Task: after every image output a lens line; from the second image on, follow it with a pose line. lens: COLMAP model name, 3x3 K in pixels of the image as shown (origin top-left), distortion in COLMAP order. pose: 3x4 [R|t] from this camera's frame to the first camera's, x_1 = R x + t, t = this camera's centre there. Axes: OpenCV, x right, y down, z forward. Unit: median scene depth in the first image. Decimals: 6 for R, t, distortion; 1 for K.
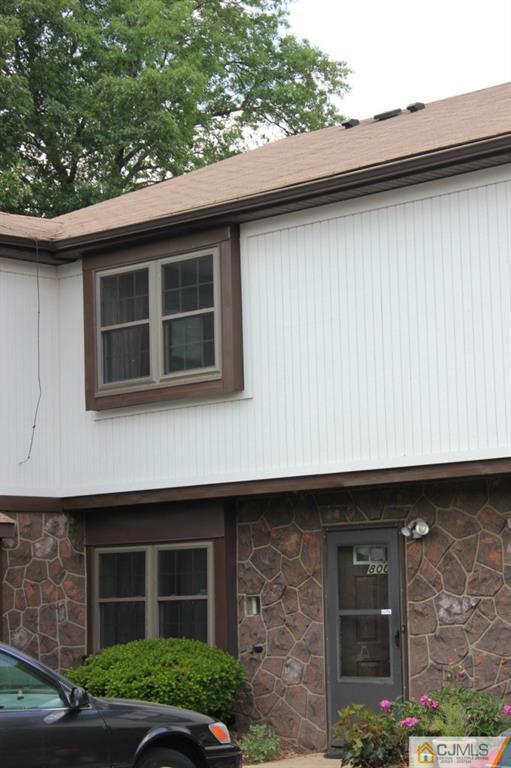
lens RADIAL K [[1898.9, 0, 255.7], [0, 1898.9, 383.5], [0, 0, 1]] dist [0.048090, 0.000000]
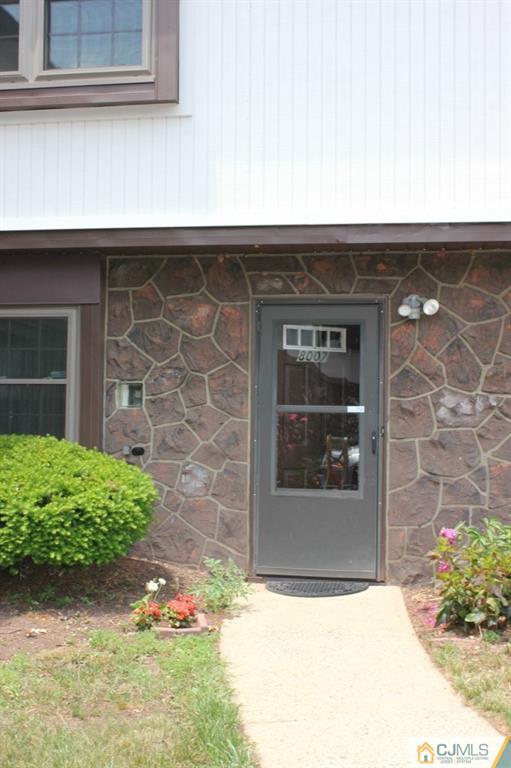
lens RADIAL K [[1066.4, 0, 255.4], [0, 1066.4, 387.4], [0, 0, 1]] dist [-0.030455, 0.000000]
pose [[0.825752, 0.035508, 0.562915, -0.213471], [-0.095614, 0.992384, 0.077660, 0.078903], [-0.555871, -0.117951, 0.822858, 0.644561]]
